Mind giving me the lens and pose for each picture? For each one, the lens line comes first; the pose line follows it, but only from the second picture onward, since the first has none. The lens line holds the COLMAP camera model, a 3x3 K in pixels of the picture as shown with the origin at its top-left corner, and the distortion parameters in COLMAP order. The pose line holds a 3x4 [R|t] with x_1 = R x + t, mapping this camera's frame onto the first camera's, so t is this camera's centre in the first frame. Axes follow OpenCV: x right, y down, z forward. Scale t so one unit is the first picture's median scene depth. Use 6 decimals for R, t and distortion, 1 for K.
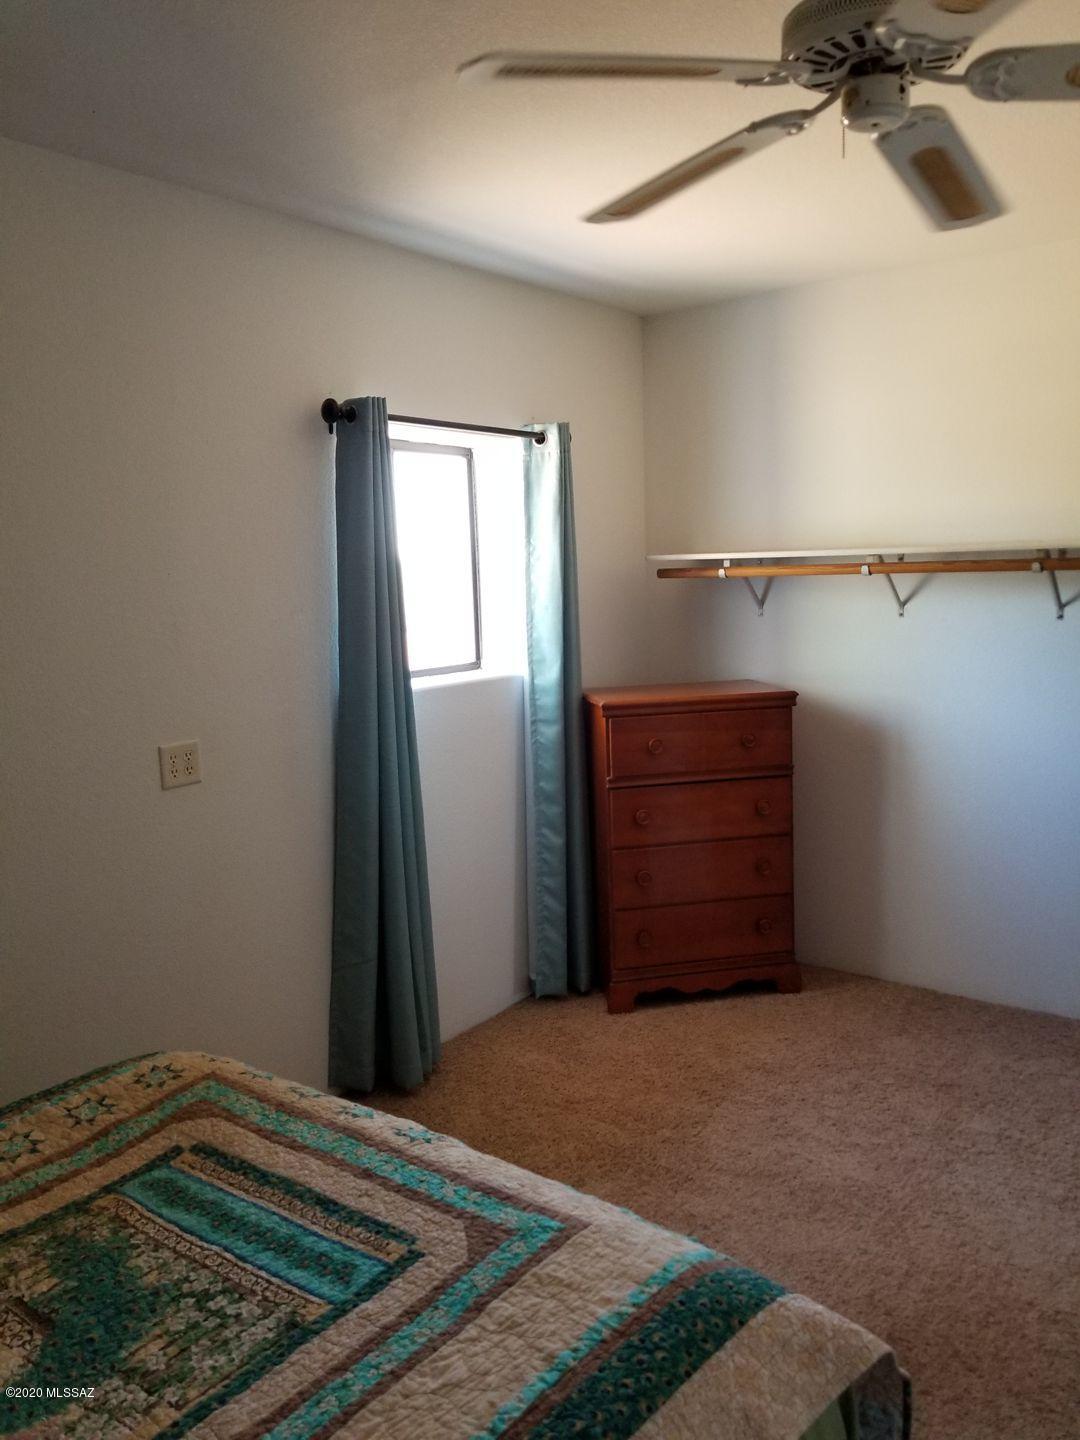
lens RADIAL K [[1117.8, 0, 540.0], [0, 1117.8, 720.0], [0, 0, 1]] dist [-0.007765, 0.001521]
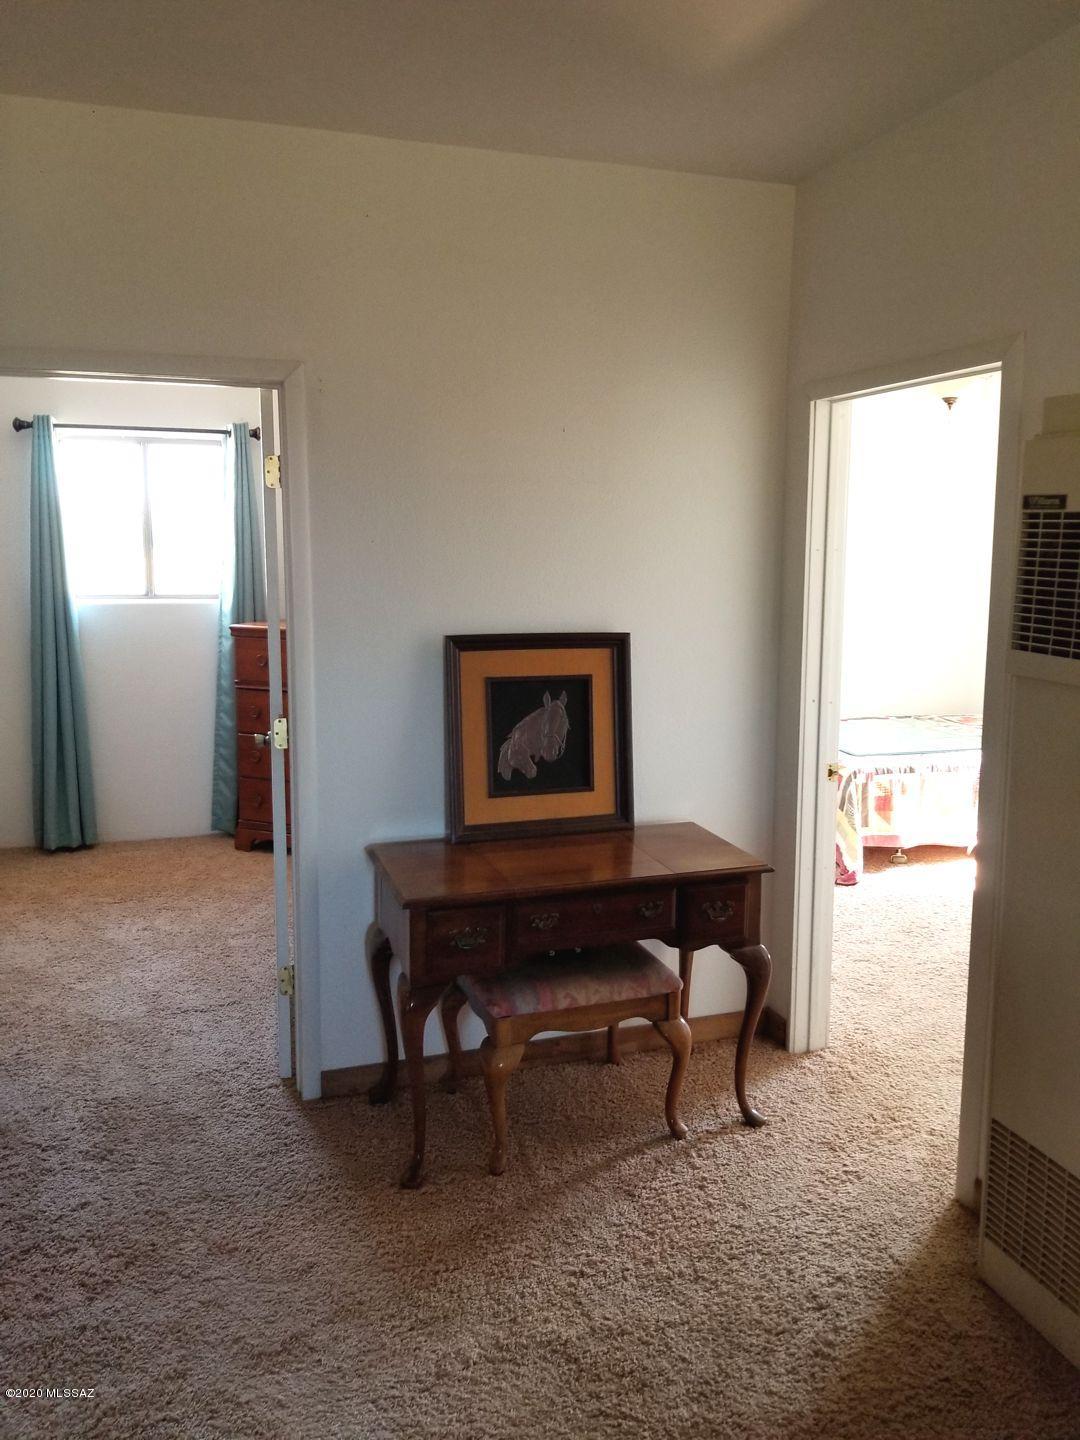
lens RADIAL K [[1117.8, 0, 540.0], [0, 1117.8, 720.0], [0, 0, 1]] dist [-0.007765, 0.001521]
pose [[0.825511, 0.124958, -0.550379, 1.418642], [-0.110089, 0.992102, 0.060125, -0.028866], [0.553545, 0.010956, 0.832747, 0.068520]]
